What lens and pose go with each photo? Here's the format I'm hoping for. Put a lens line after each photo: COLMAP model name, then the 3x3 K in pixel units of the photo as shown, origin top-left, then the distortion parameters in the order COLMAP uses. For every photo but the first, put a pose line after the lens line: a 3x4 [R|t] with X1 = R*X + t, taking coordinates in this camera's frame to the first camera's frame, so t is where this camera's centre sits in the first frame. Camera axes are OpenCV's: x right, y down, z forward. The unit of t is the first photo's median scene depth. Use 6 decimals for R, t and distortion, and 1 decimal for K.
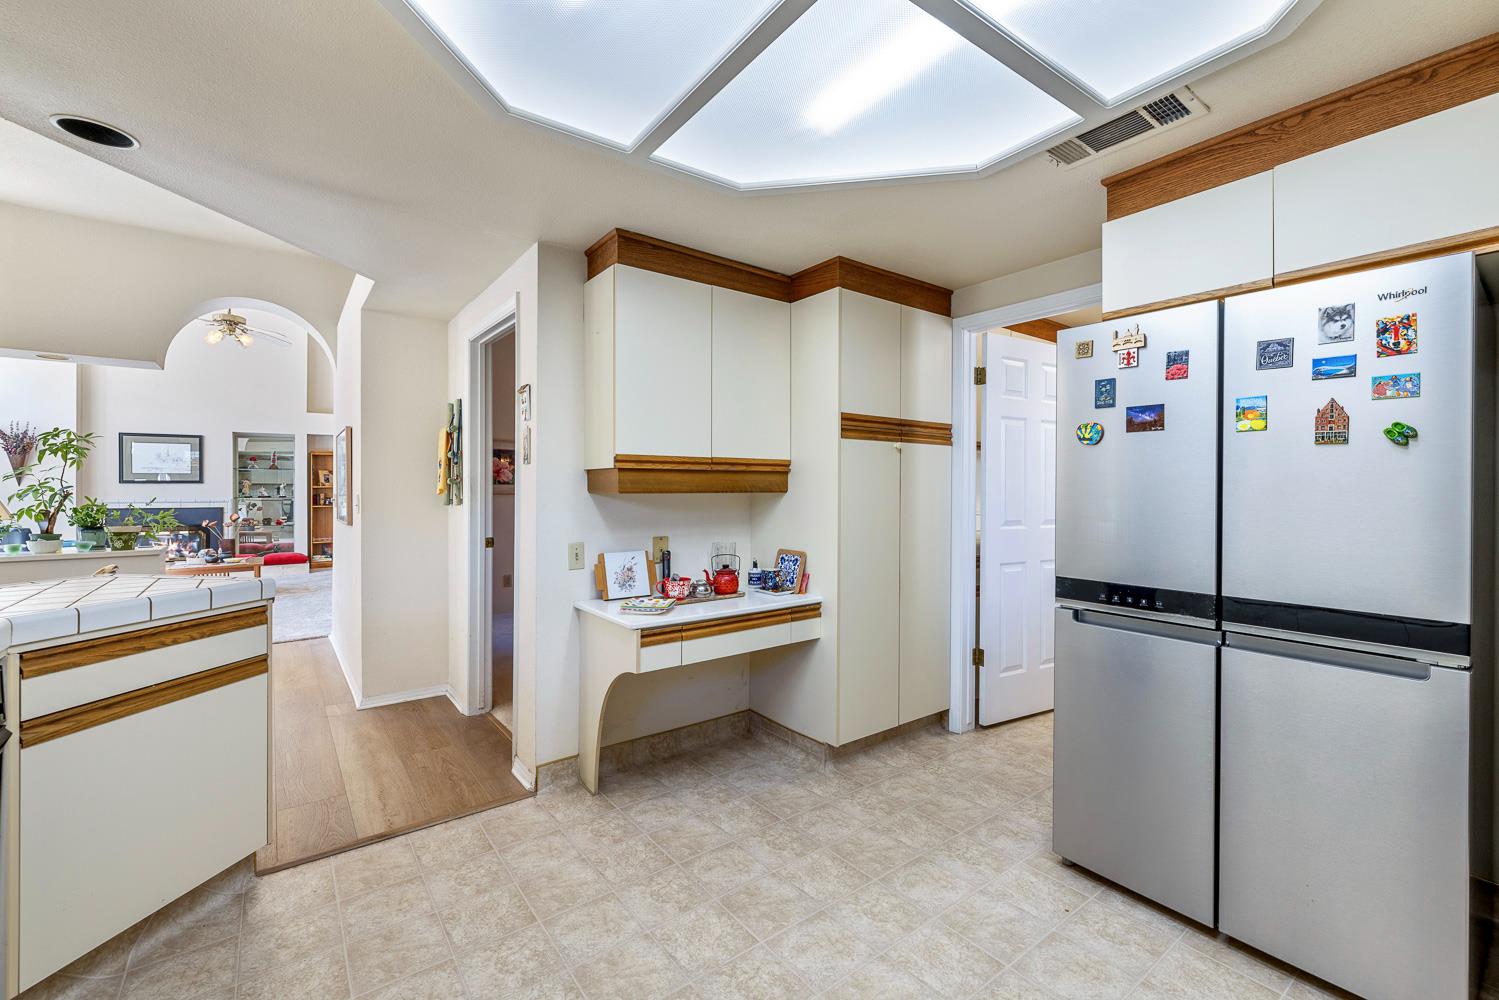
lens RADIAL K [[636.5, 0, 756.1], [0, 636.5, 485.3], [0, 0, 1]] dist [-0.001973, 0.002135]
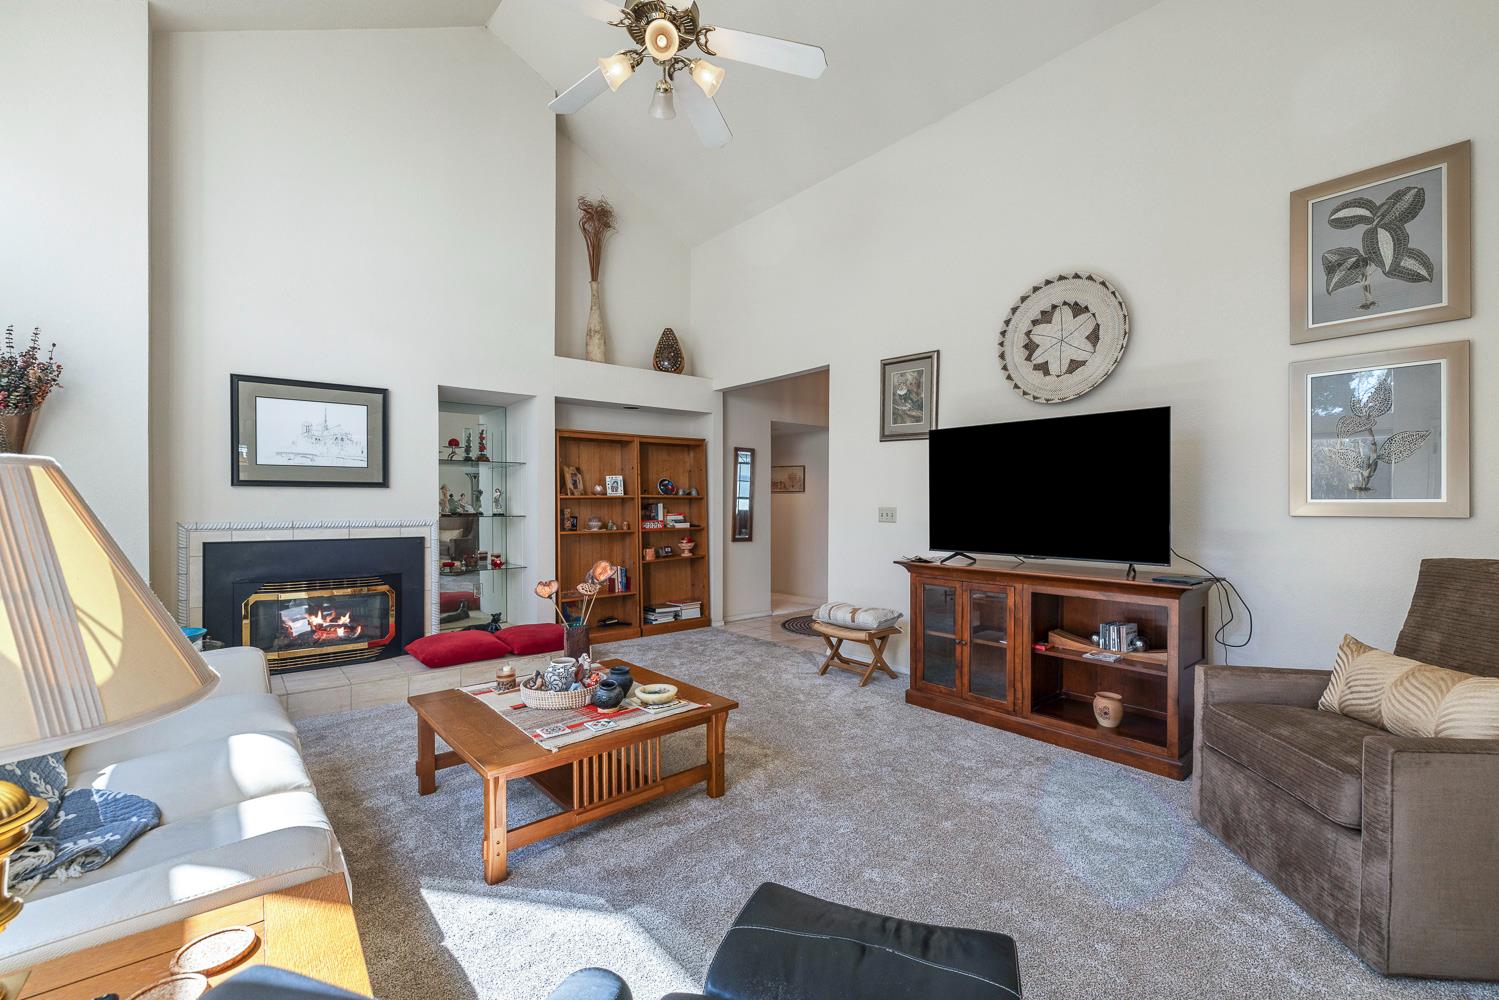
lens RADIAL K [[636.5, 0, 742.6], [0, 636.5, 505.0], [0, 0, 1]] dist [-0.001973, 0.002135]
pose [[0.998807, 0.003713, 0.048698, -2.568794], [-0.004079, 0.999964, 0.007429, 0.021551], [-0.048669, -0.007619, 0.998786, 2.066952]]
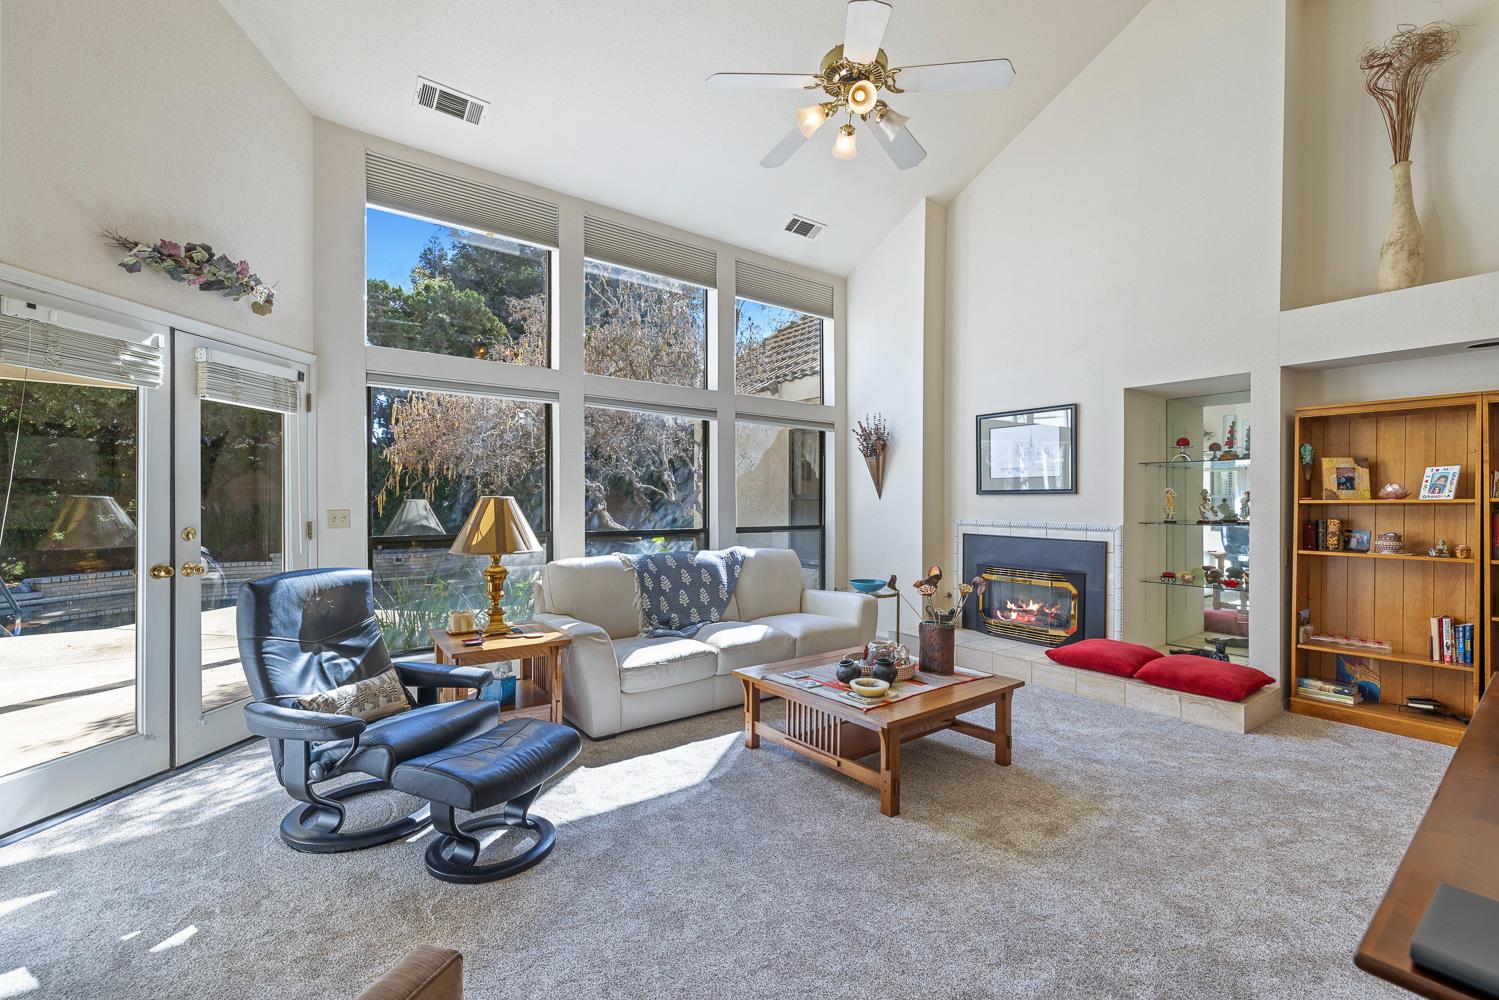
lens RADIAL K [[636.5, 0, 753.2], [0, 636.5, 504.9], [0, 0, 1]] dist [-0.001973, 0.002135]
pose [[0.011697, 0.008290, -0.999897, -1.417439], [-0.001949, 0.999964, 0.008268, 0.008058], [0.999930, 0.001852, 0.011713, 2.994042]]
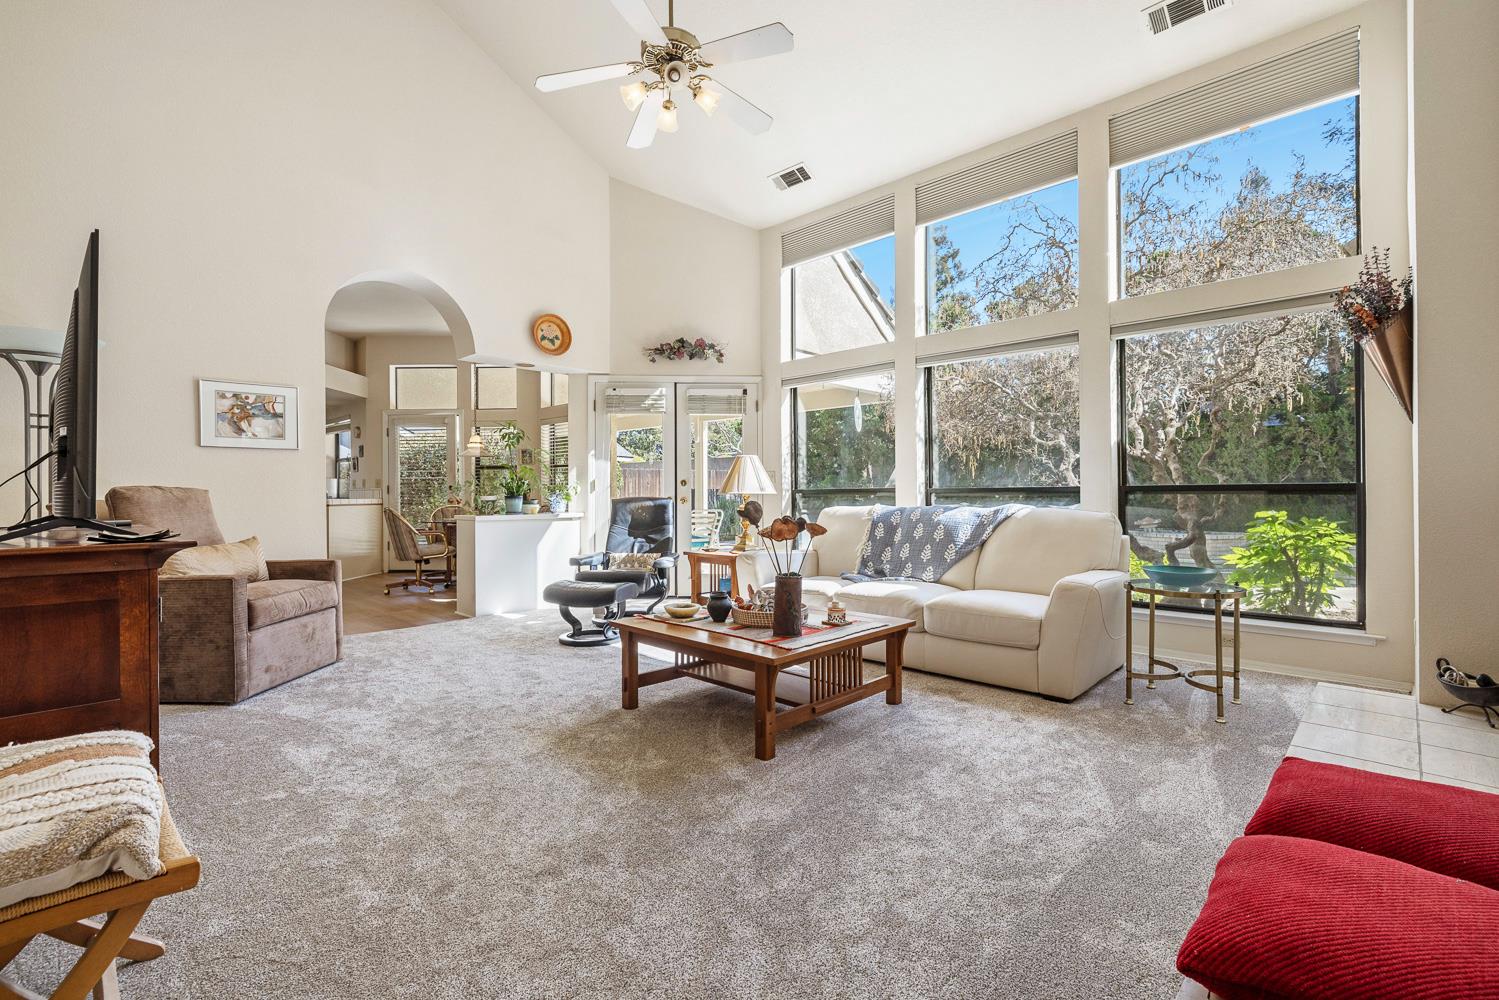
lens RADIAL K [[701.2, 0, 700.3], [0, 701.2, 487.9], [0, 0, 1]] dist [0.035827, 0.000214]
pose [[-0.991761, 0.004183, -0.128030, -2.463949], [0.005361, 0.999946, -0.008859, 0.128901], [0.127986, -0.009472, -0.991731, 4.768707]]
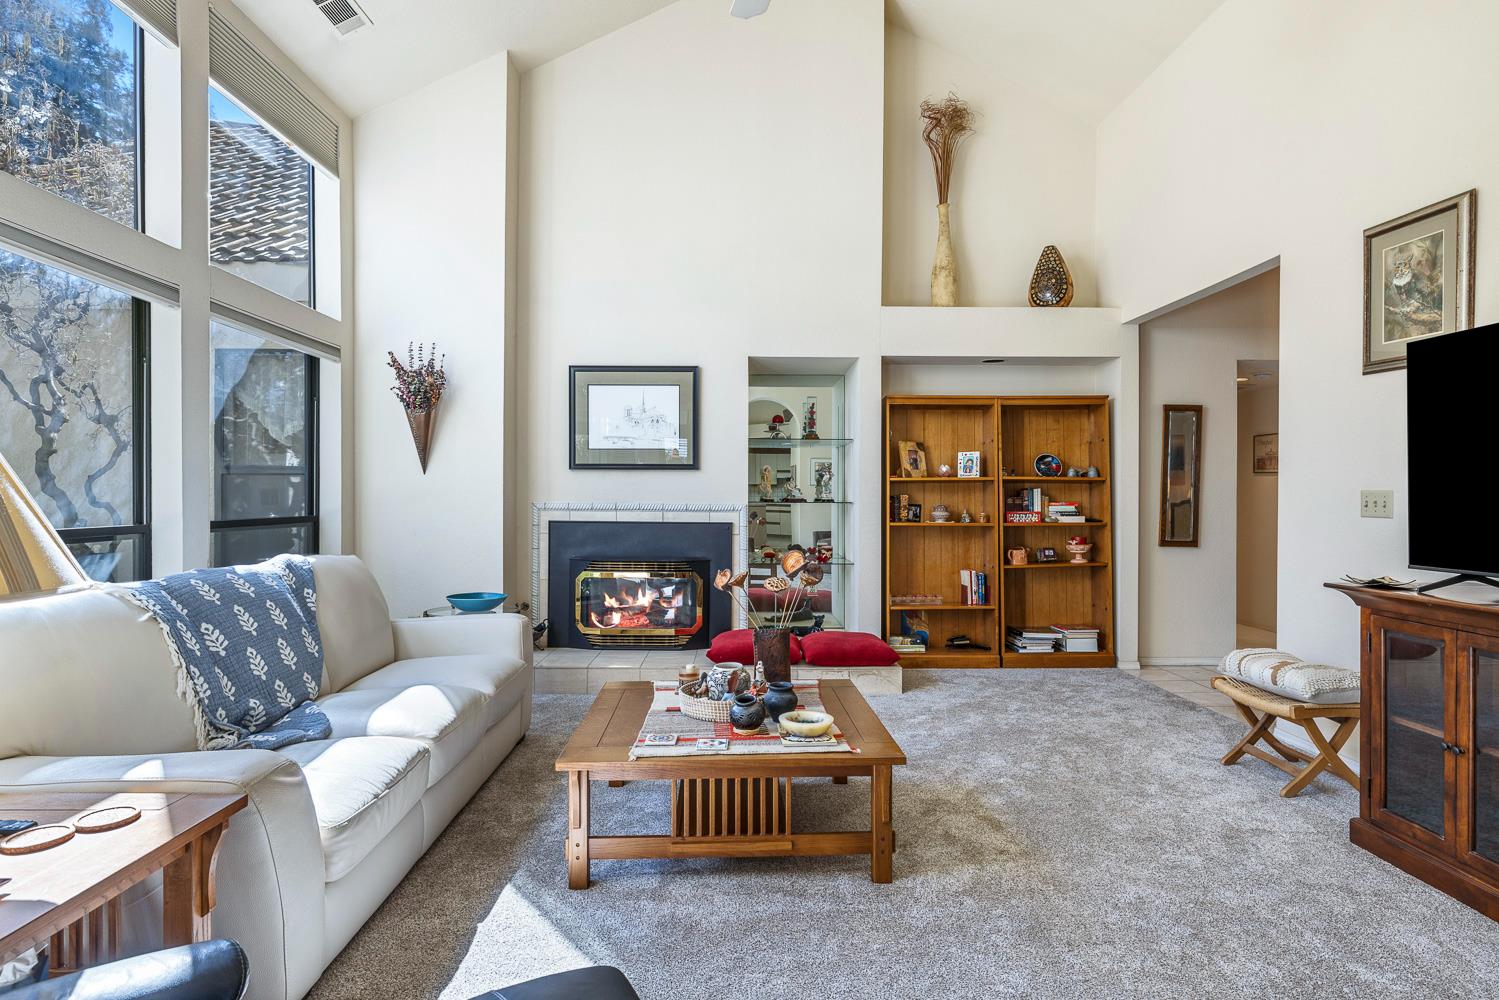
lens RADIAL K [[792.5, 0, 749.6], [0, 792.5, 491.9], [0, 0, 1]] dist [-0.001777, 0.000355]
pose [[0.813899, 0.005077, -0.580985, -2.080787], [-0.005168, 0.999986, 0.001499, 0.048727], [0.580984, 0.001783, 0.813913, 2.280529]]
